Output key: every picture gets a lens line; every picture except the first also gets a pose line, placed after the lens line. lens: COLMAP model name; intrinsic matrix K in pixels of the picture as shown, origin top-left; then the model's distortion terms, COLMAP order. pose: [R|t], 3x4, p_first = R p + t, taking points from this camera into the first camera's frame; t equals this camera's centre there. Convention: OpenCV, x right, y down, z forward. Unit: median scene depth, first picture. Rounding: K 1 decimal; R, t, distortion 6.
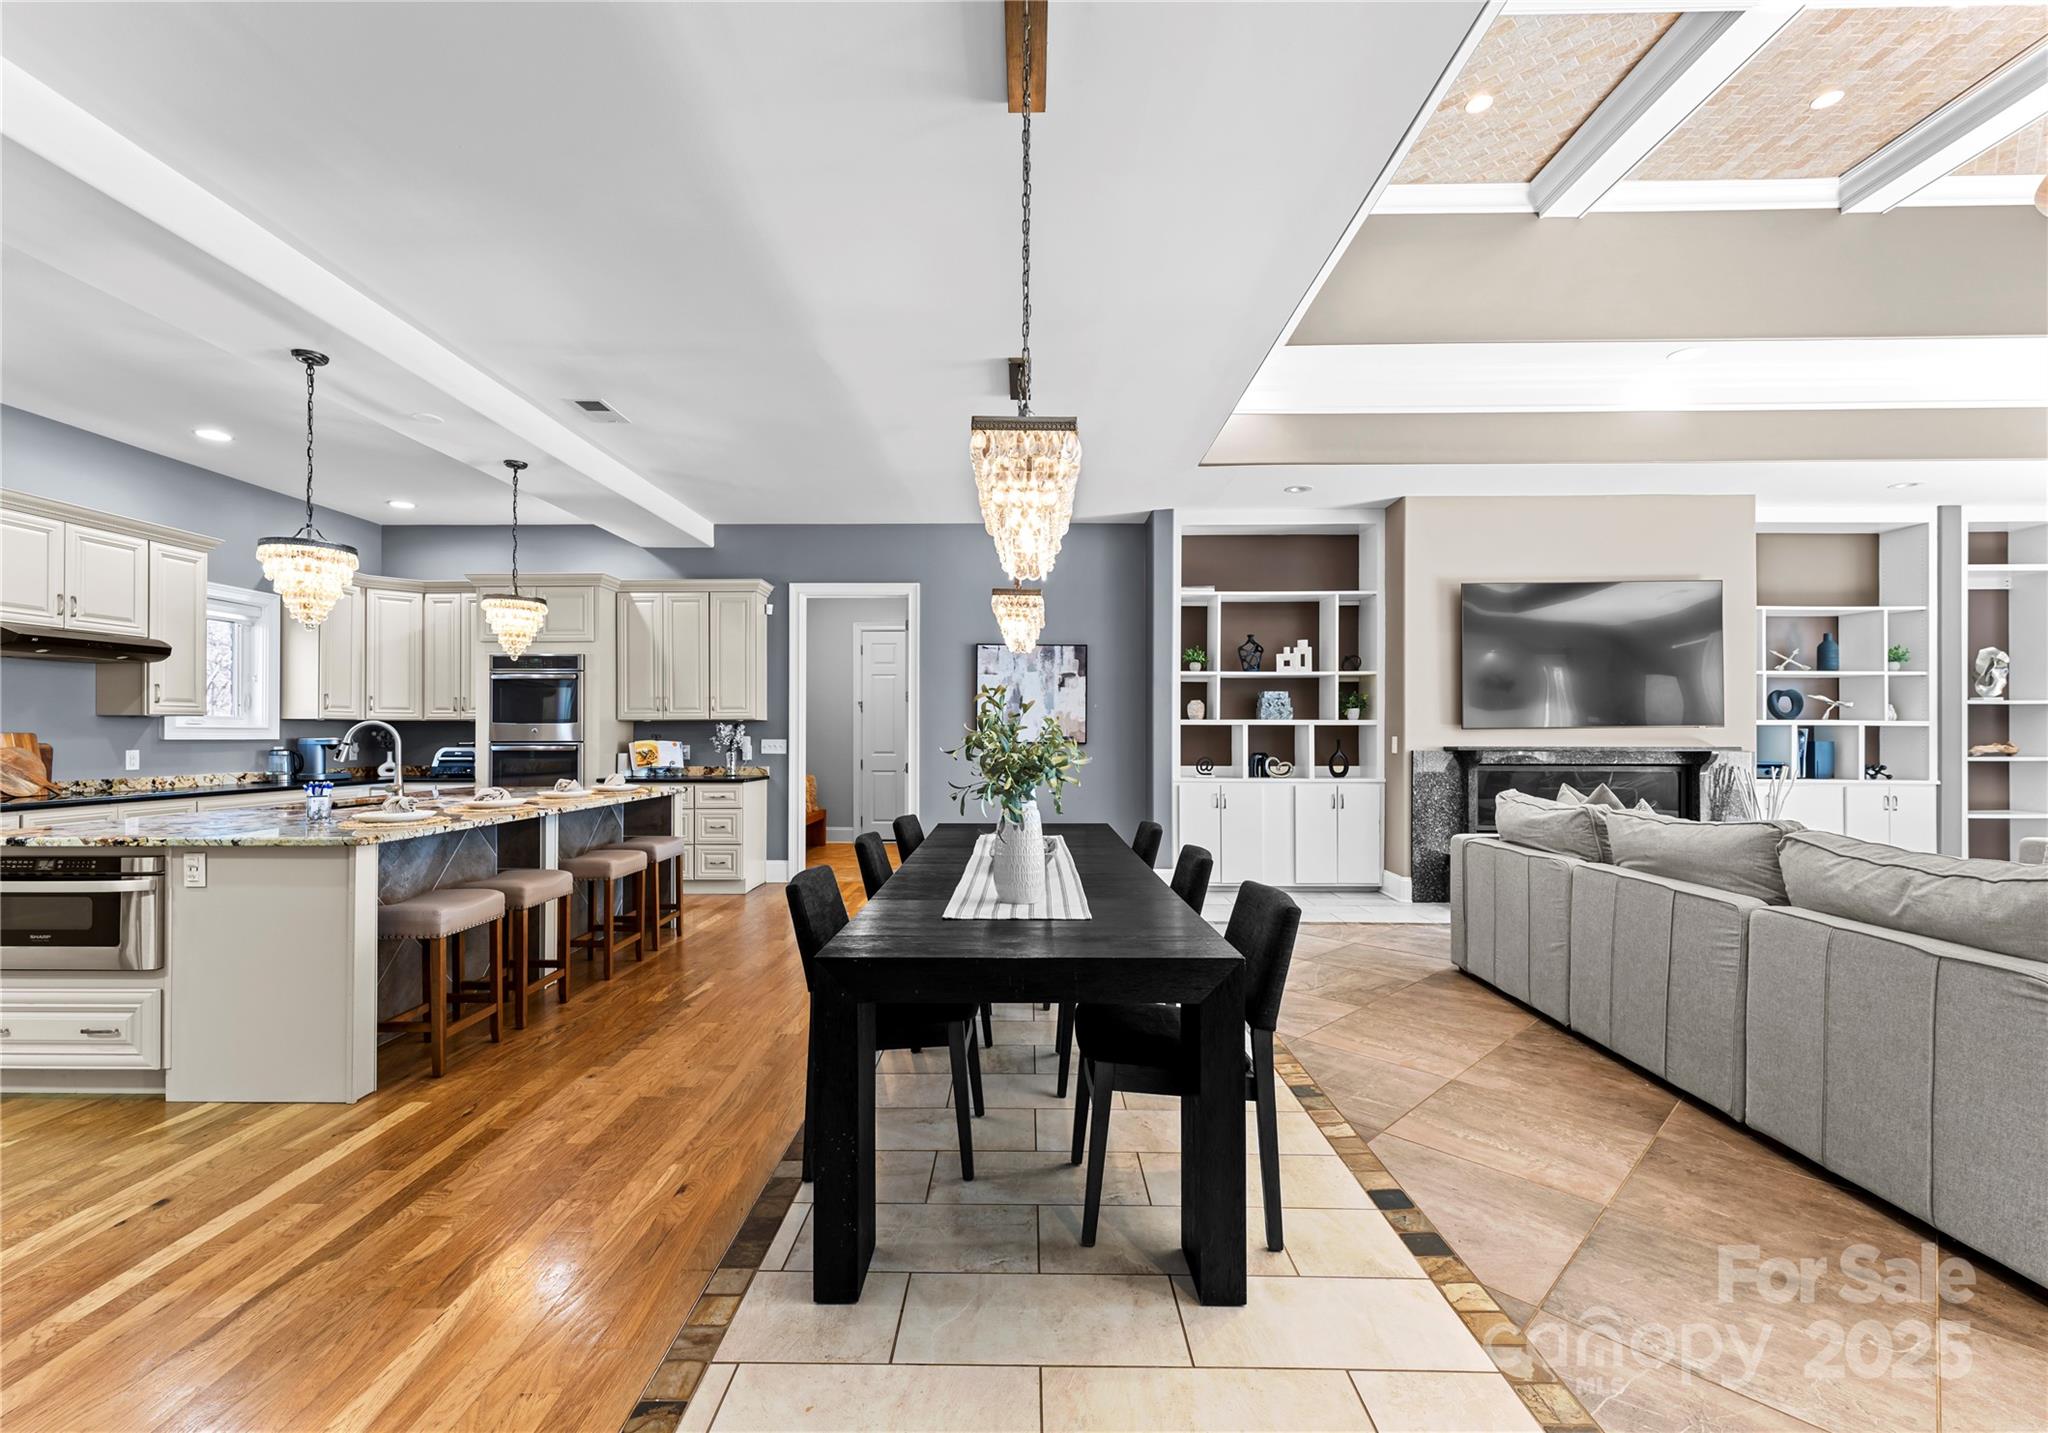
lens RADIAL K [[879.9, 0, 1011.2], [0, 879.9, 727.8], [0, 0, 1]] dist [-0.000529, 0.000072]
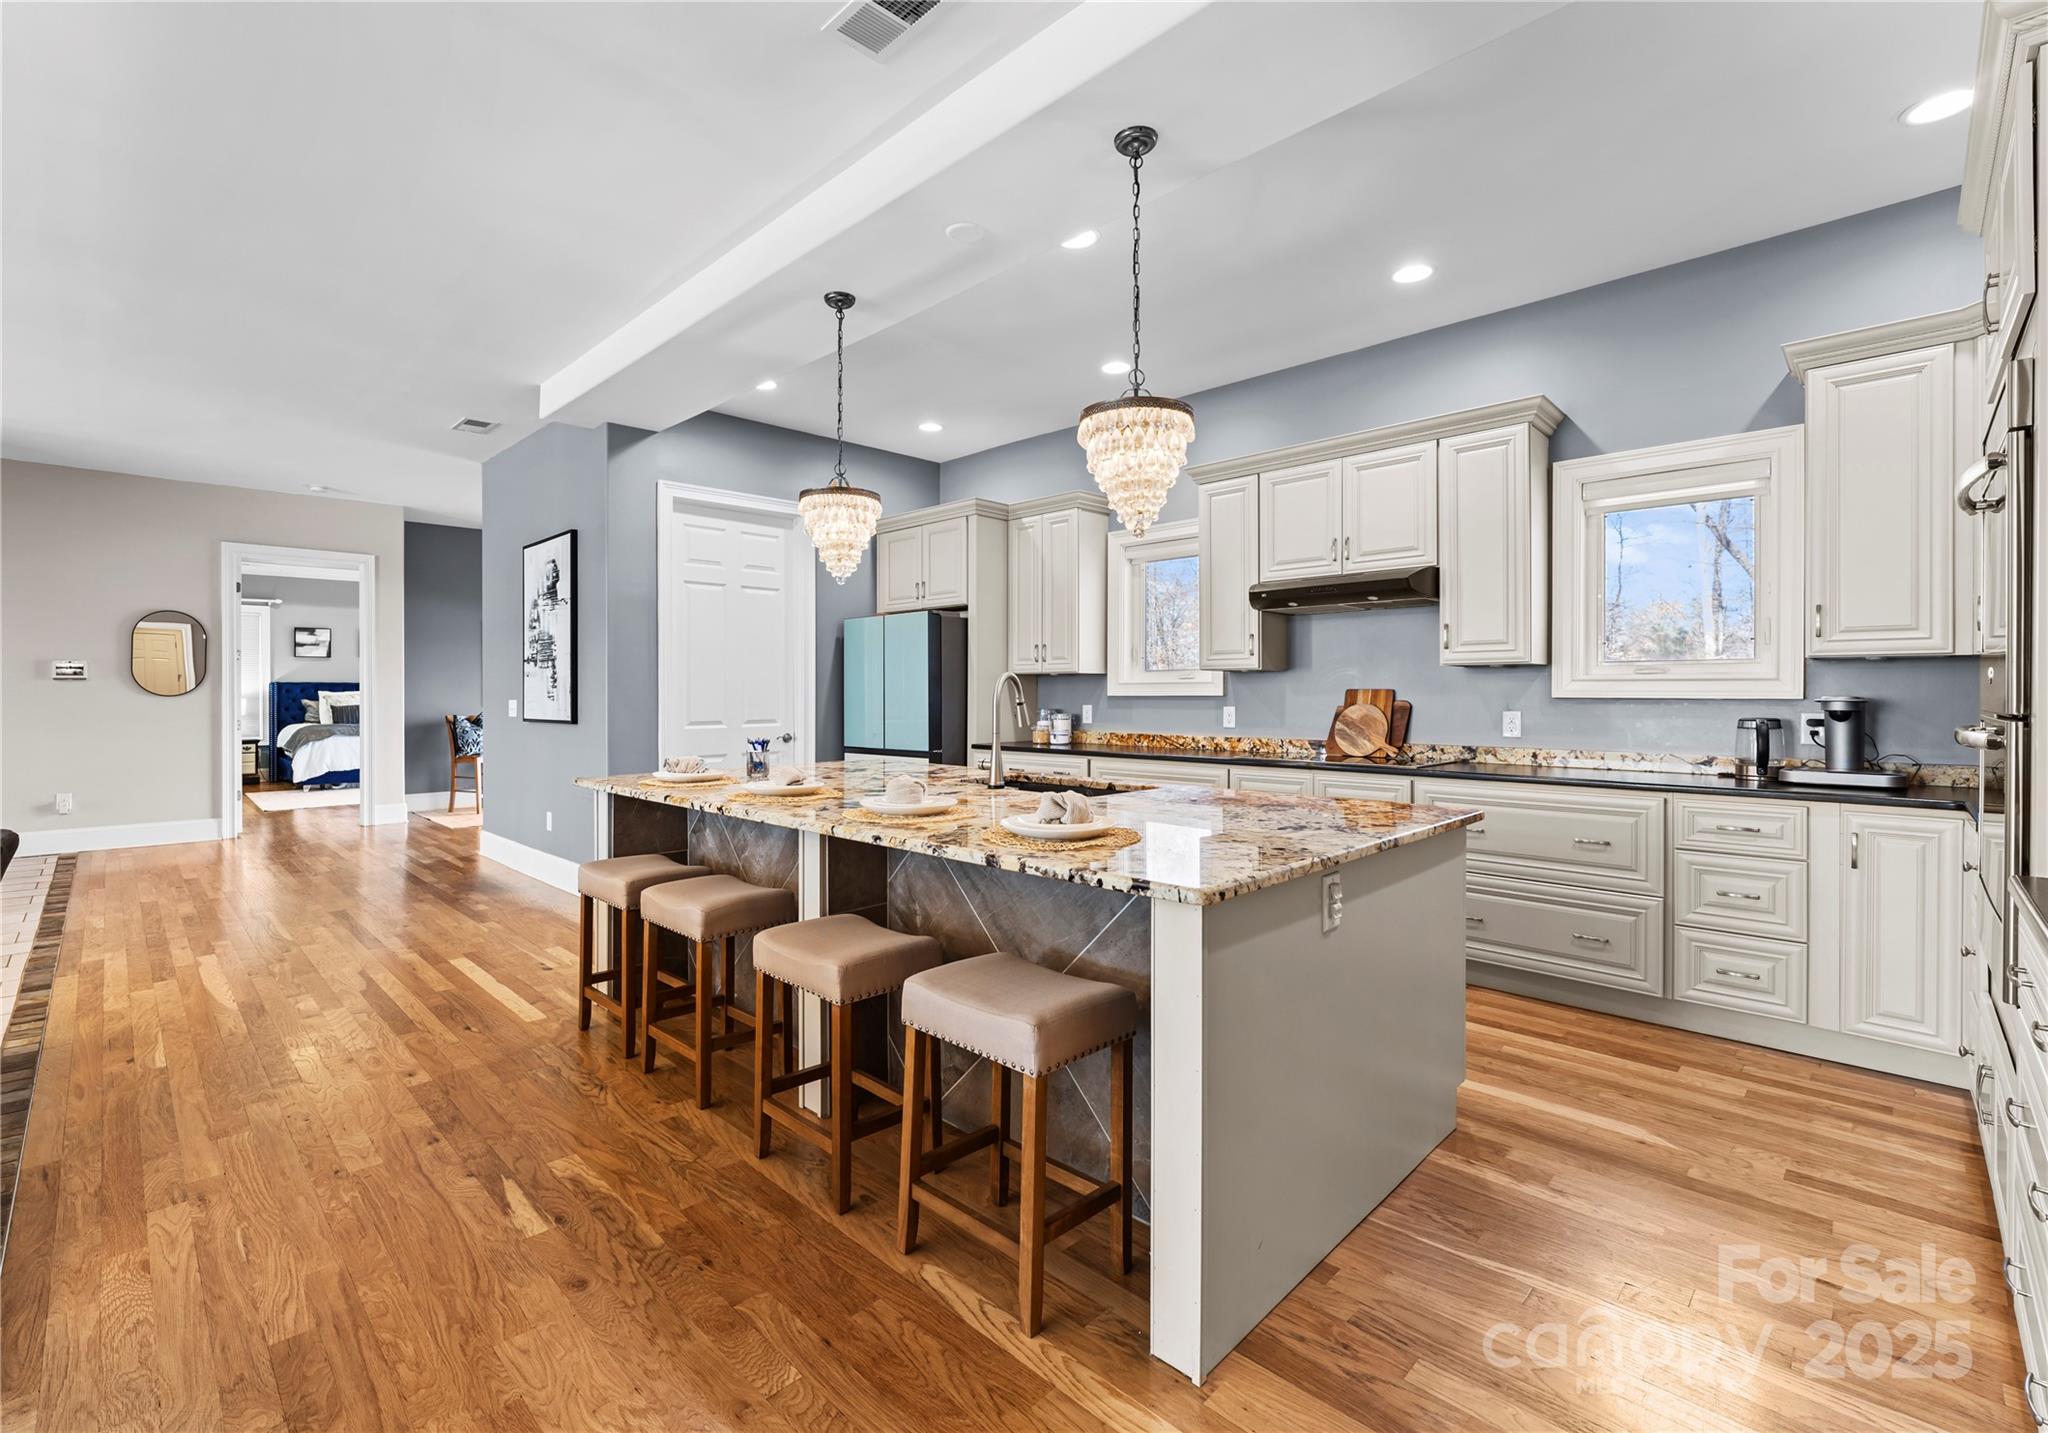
lens RADIAL K [[879.9, 0, 962.5], [0, 879.9, 684.7], [0, 0, 1]] dist [-0.000529, 0.000072]
pose [[-0.698292, -0.004549, -0.715799, -0.117641], [0.008392, 0.999859, -0.014540, 0.008732], [0.715764, -0.016160, -0.698155, 1.055496]]
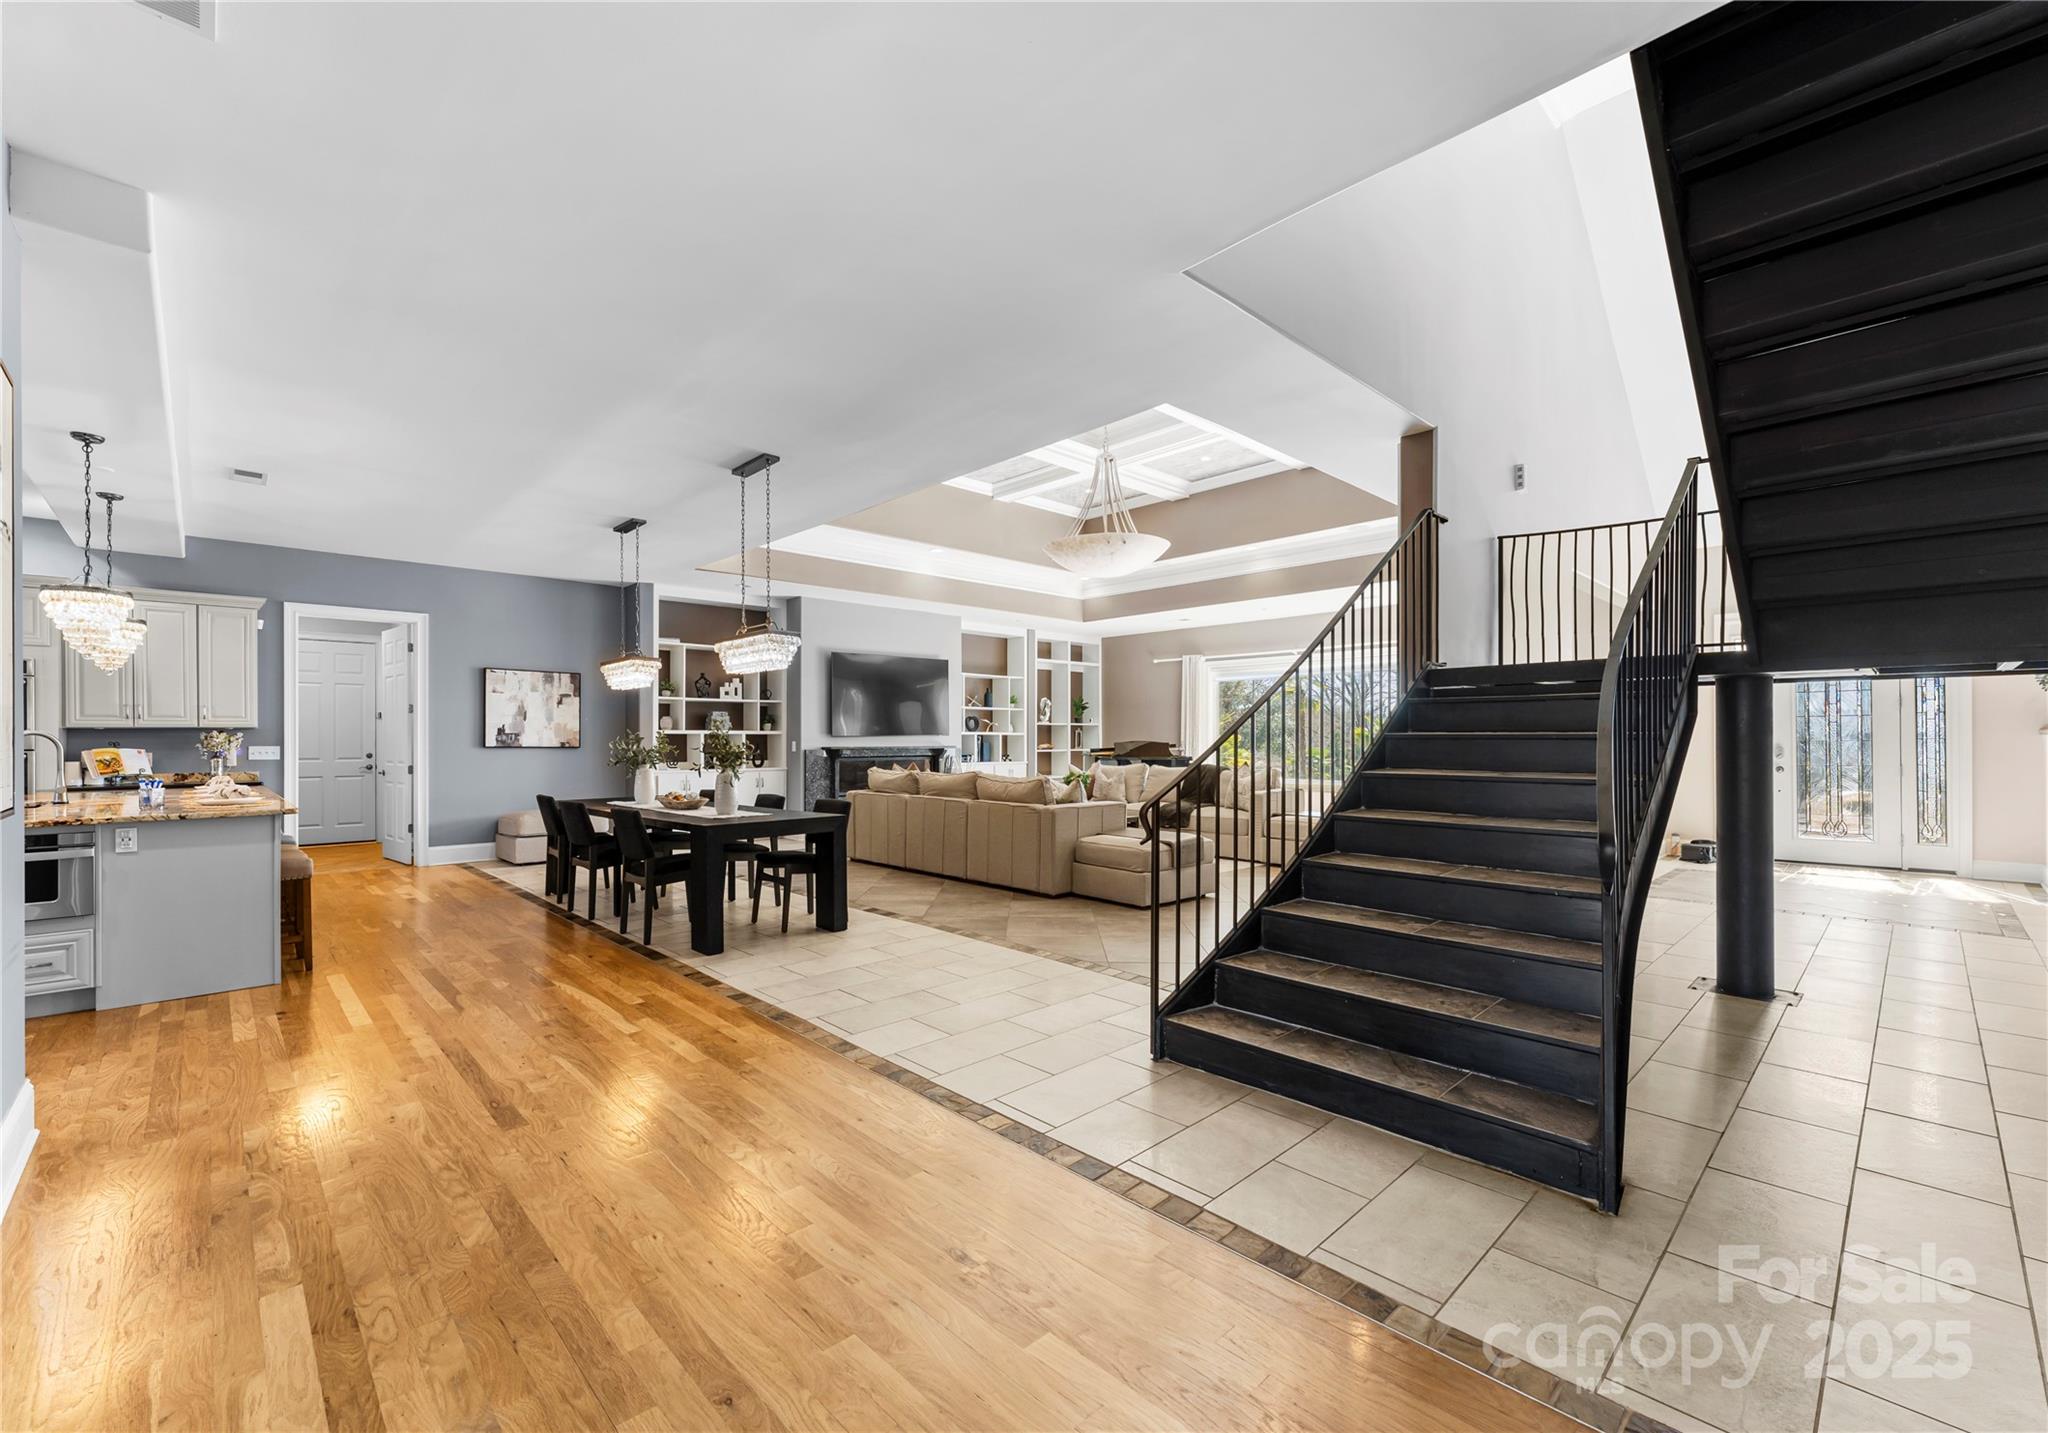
lens RADIAL K [[879.9, 0, 1004.2], [0, 879.9, 747.8], [0, 0, 1]] dist [-0.000529, 0.000072]
pose [[0.720136, -0.009176, 0.693772, -0.434291], [-0.002126, 0.999879, 0.015431, -0.004067], [-0.693830, -0.012587, 0.720029, -0.466063]]
